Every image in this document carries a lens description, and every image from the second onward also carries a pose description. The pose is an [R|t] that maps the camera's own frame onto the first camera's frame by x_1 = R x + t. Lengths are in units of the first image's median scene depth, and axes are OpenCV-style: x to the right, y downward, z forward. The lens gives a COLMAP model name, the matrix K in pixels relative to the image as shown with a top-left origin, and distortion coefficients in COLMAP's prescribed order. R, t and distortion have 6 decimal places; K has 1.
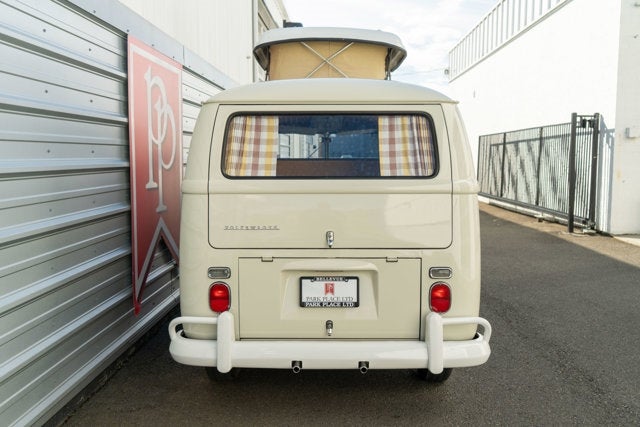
lens RADIAL K [[645.0, 0, 320.0], [0, 645.0, 213.5], [0, 0, 1]] dist [0.011047, 0.018044]
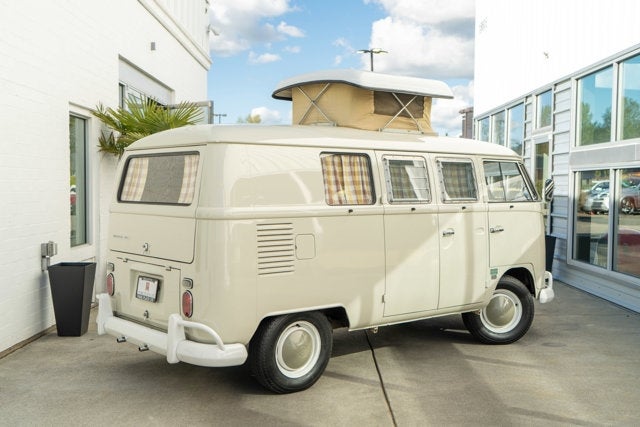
lens RADIAL K [[722.7, 0, 320.0], [0, 722.7, 213.5], [0, 0, 1]] dist [0.001855, 0.020739]
pose [[0.655602, 0.034231, -0.754330, 0.883731], [-0.066957, 0.997672, -0.012919, -0.024503], [0.752132, 0.058978, 0.656368, 0.181806]]
